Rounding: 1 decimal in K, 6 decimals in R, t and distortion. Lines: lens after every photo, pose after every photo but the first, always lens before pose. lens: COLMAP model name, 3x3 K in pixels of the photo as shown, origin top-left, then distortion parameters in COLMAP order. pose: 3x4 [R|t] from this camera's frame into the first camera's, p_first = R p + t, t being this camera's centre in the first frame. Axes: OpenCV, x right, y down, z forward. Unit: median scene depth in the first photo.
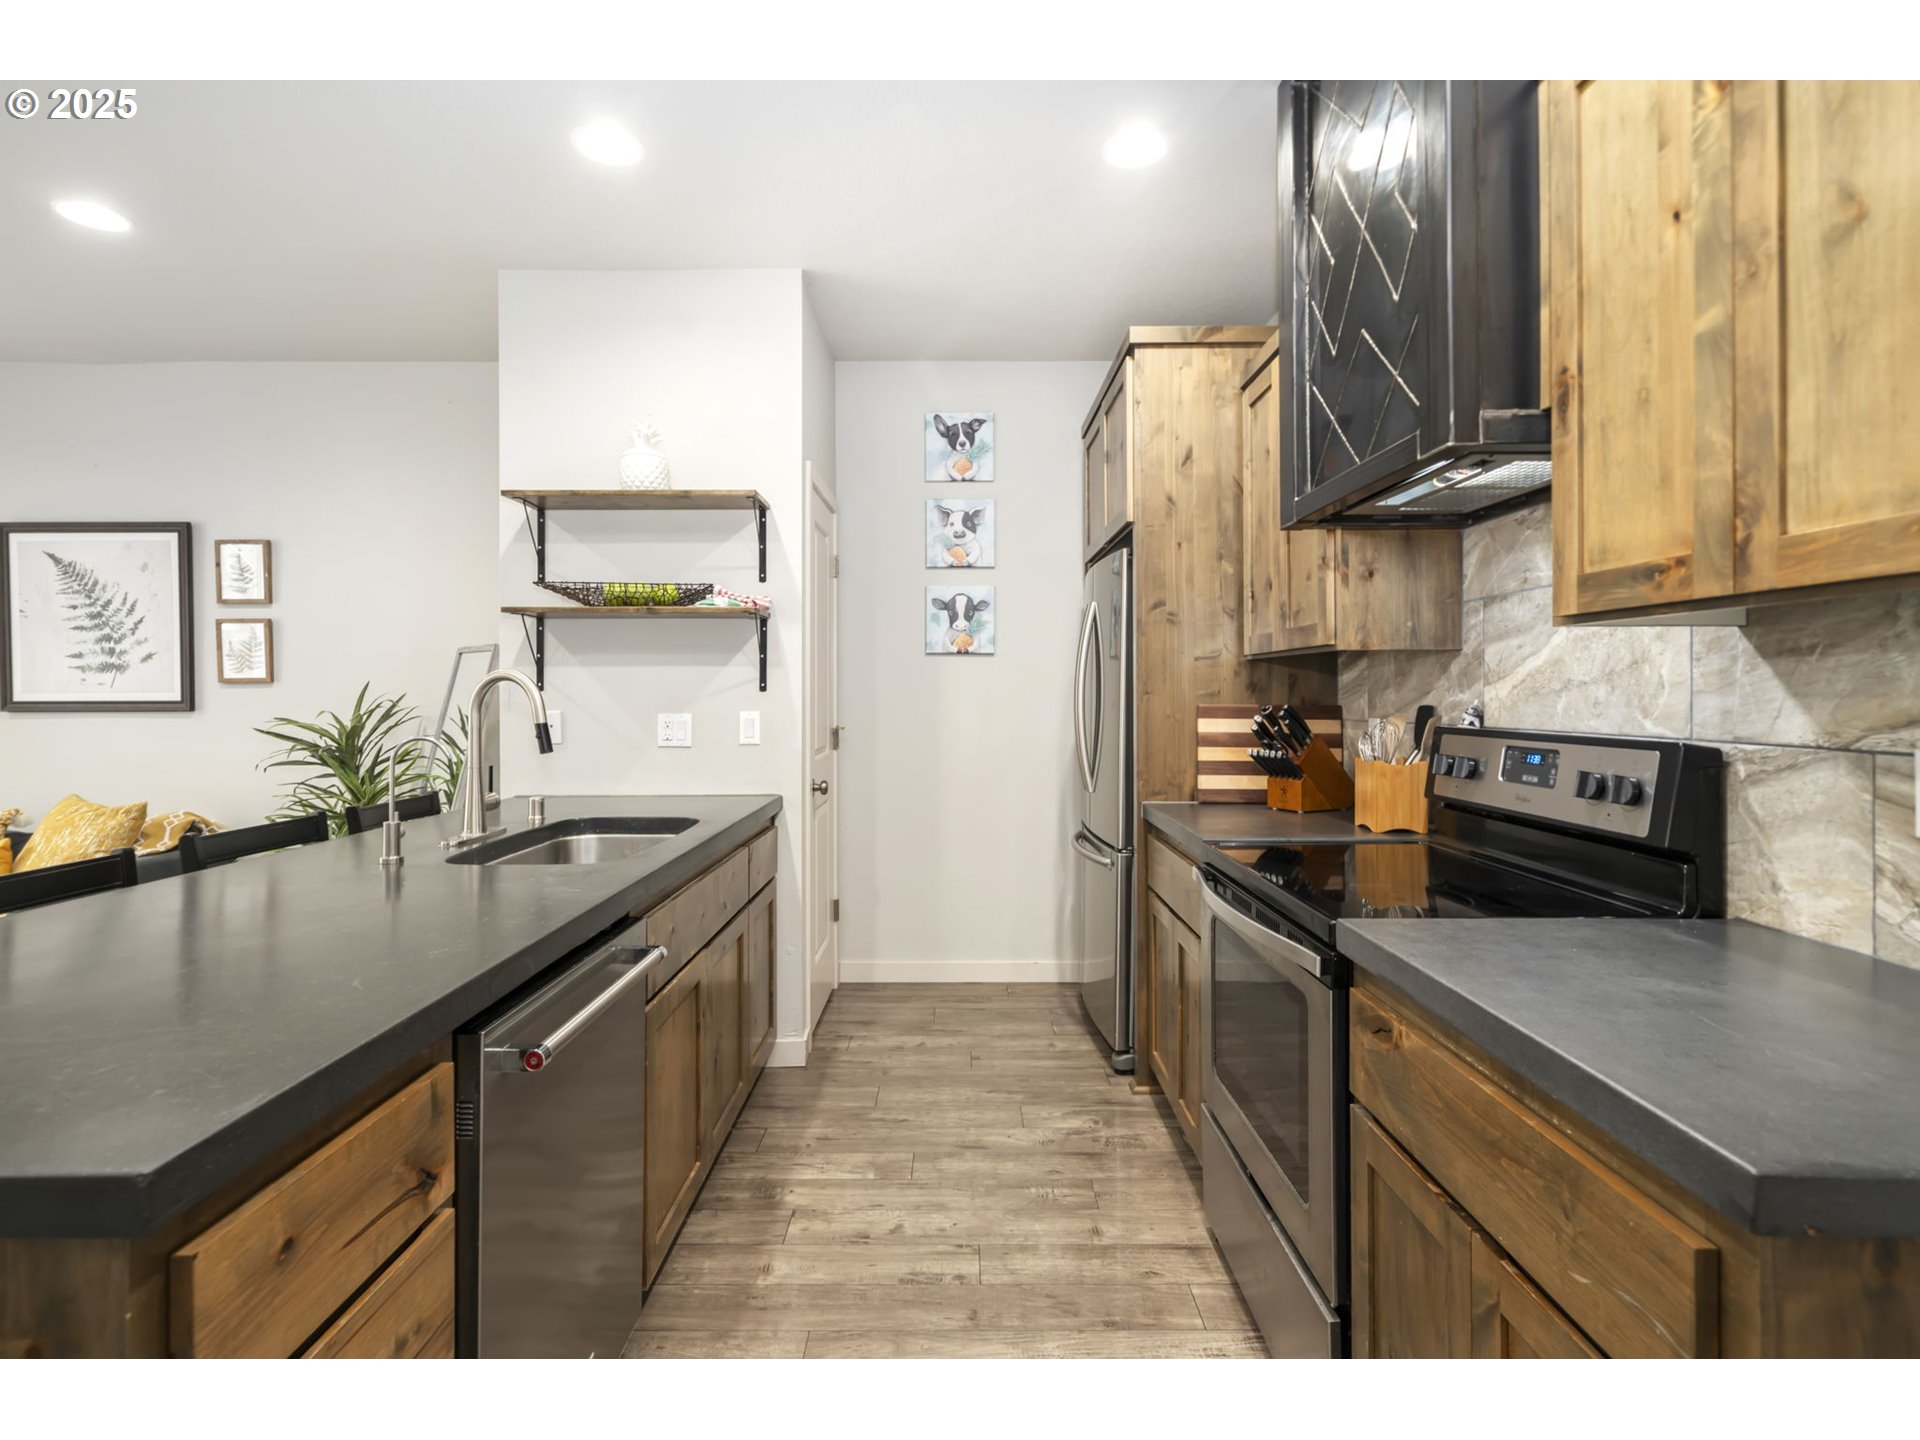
lens RADIAL K [[914.6, 0, 955.6], [0, 914.6, 690.8], [0, 0, 1]] dist [0.000484, -0.000539]
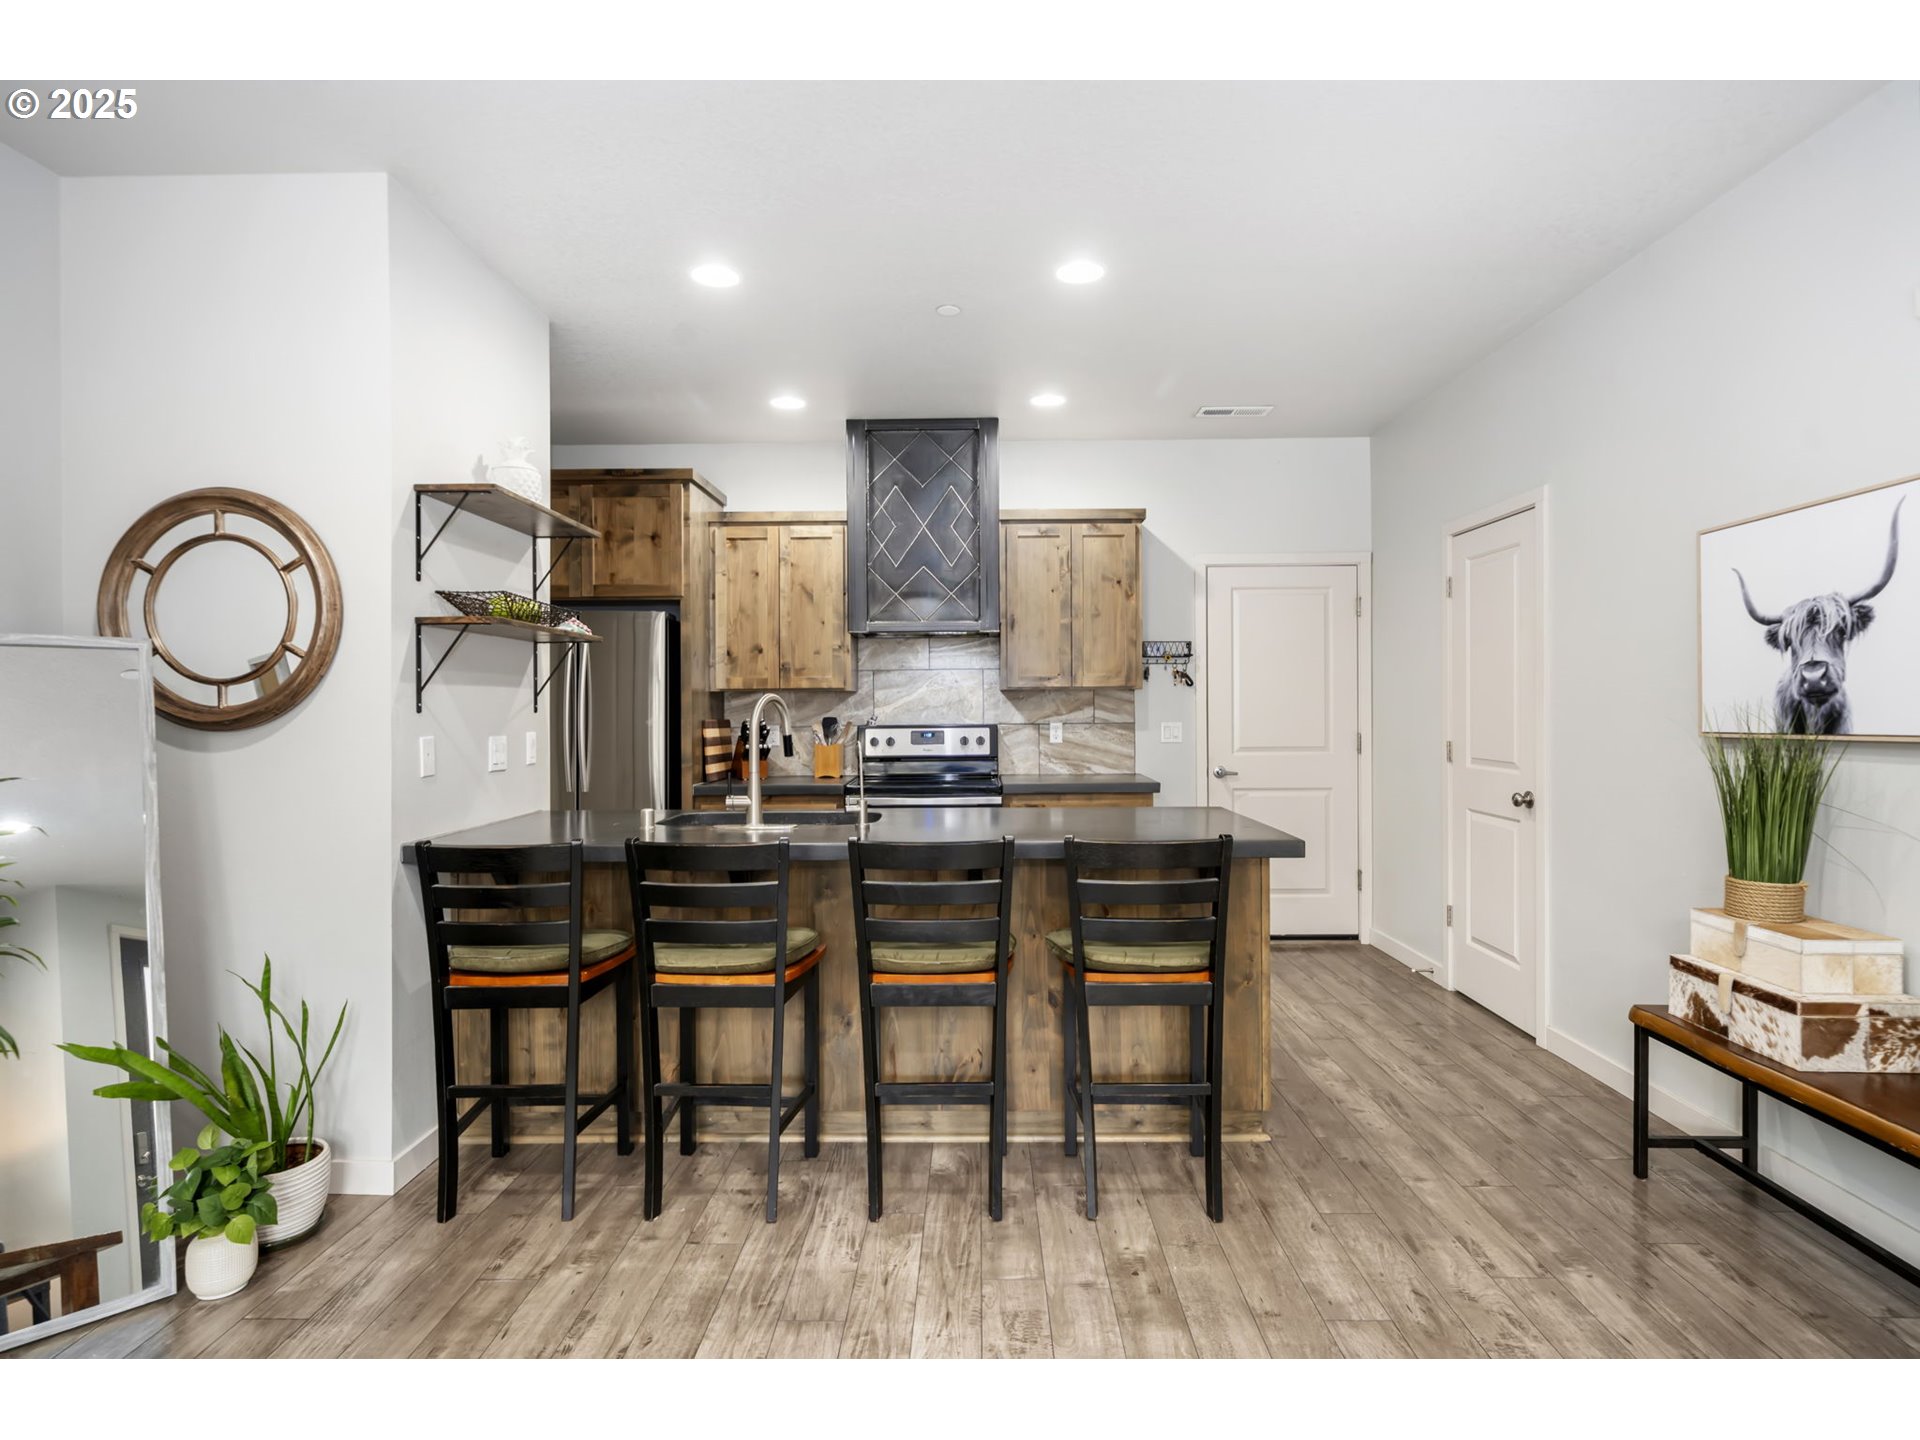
lens RADIAL K [[1008.2, 0, 969.1], [0, 1008.2, 712.4], [0, 0, 1]] dist [-0.000871, 0.001673]
pose [[0.004906, -0.002706, 0.999984, -2.123439], [0.006162, 0.999977, 0.002676, 0.000862], [-0.999969, 0.006149, 0.004923, 0.785972]]
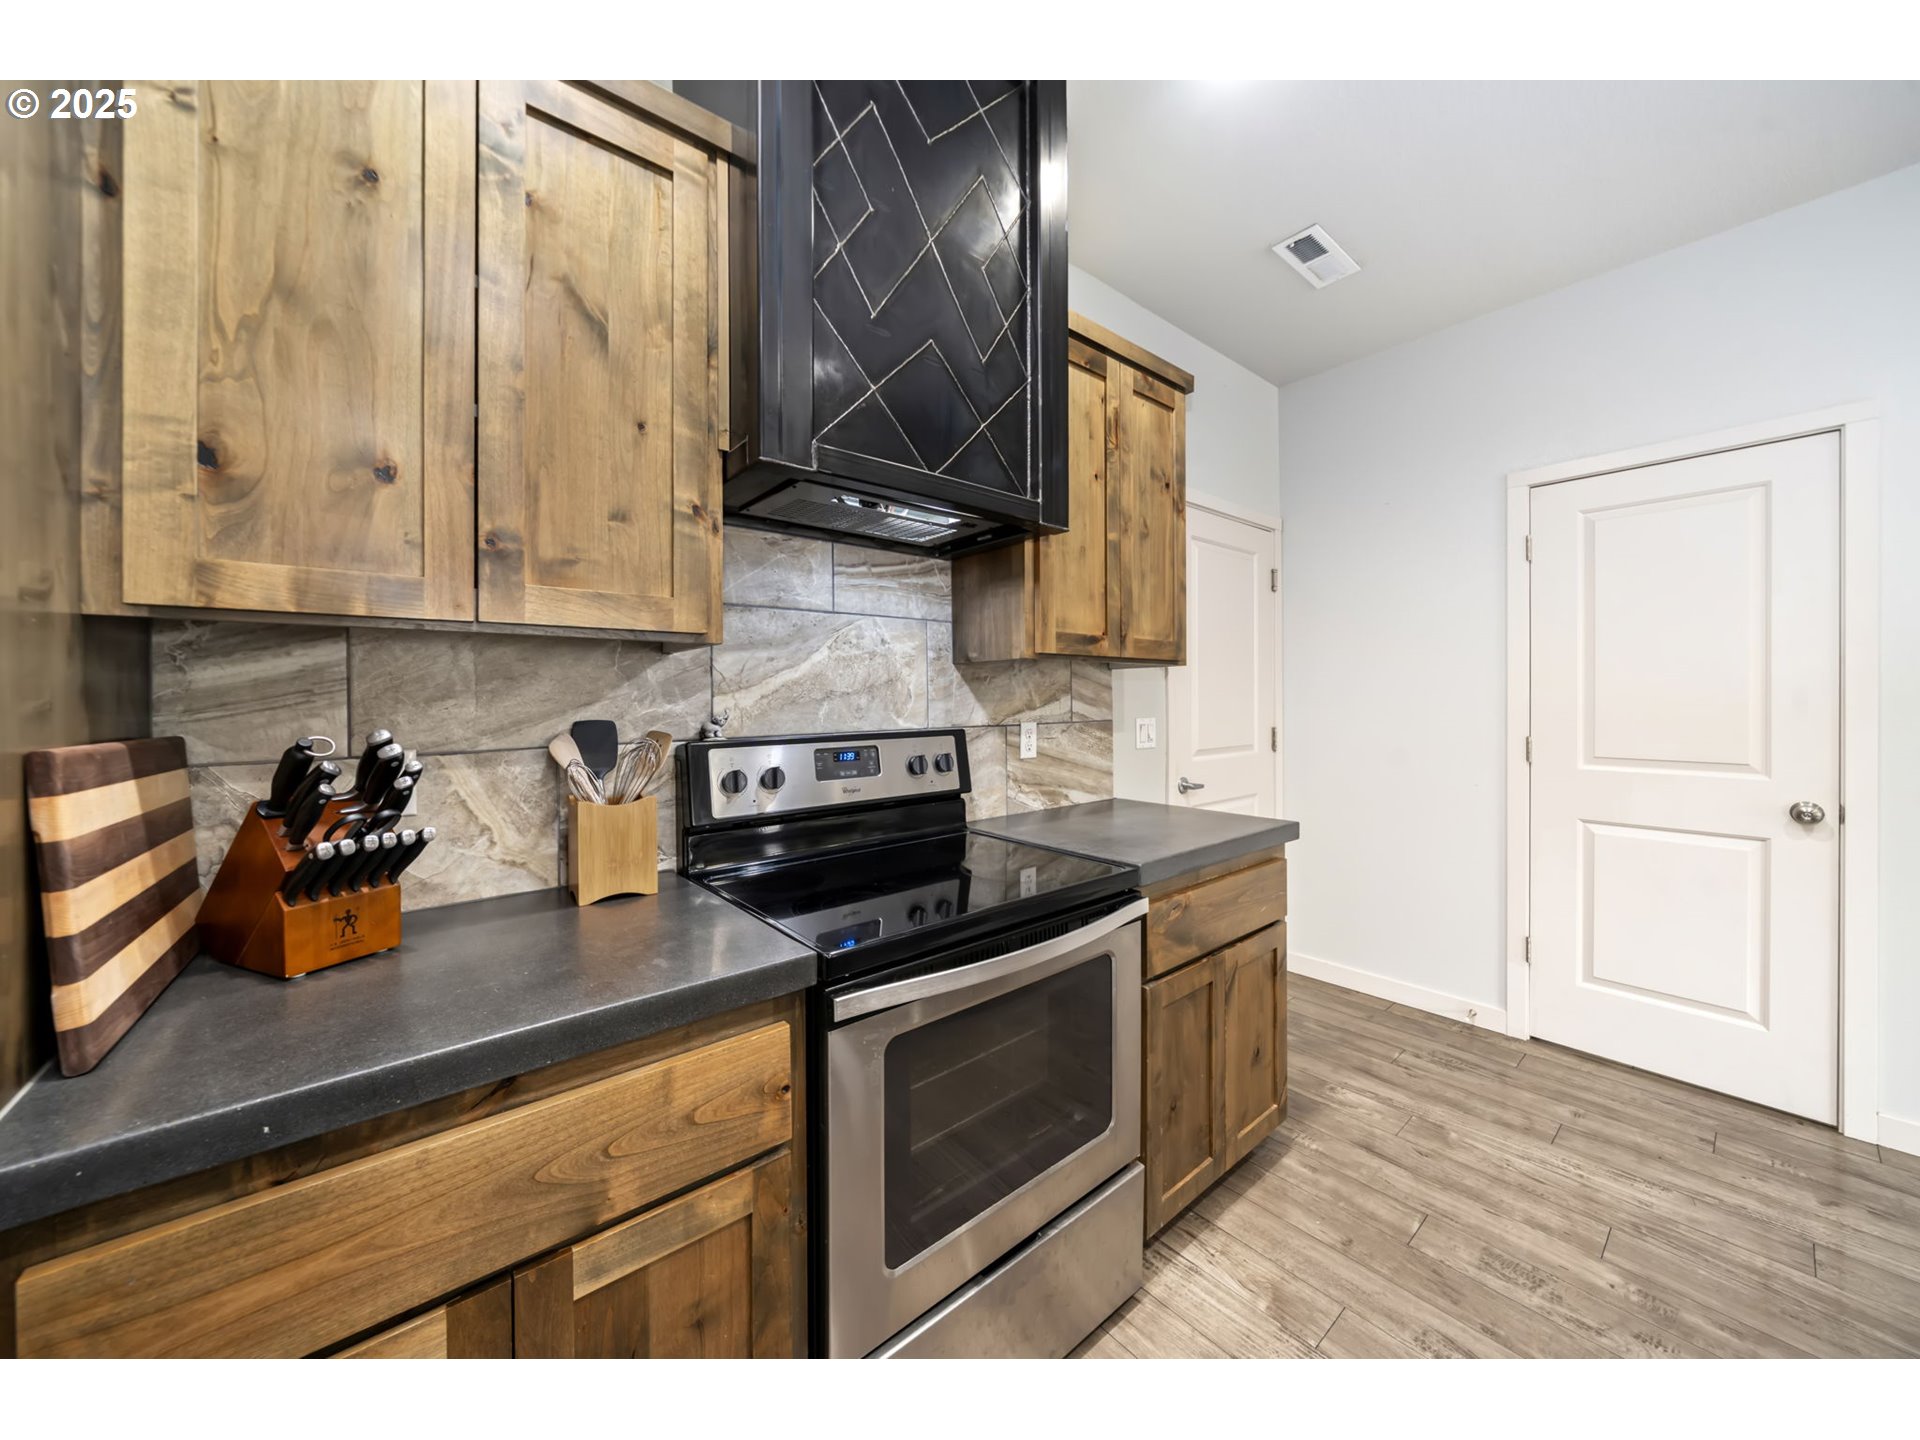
lens RADIAL K [[677.6, 0, 952.3], [0, 677.6, 700.2], [0, 0, 1]] dist [-0.008539, 0.000197]
pose [[-0.637378, 0.007164, 0.770518, -0.127778], [0.009532, 0.999954, -0.001412, 0.003226], [-0.770493, 0.006445, -0.637416, 1.328380]]
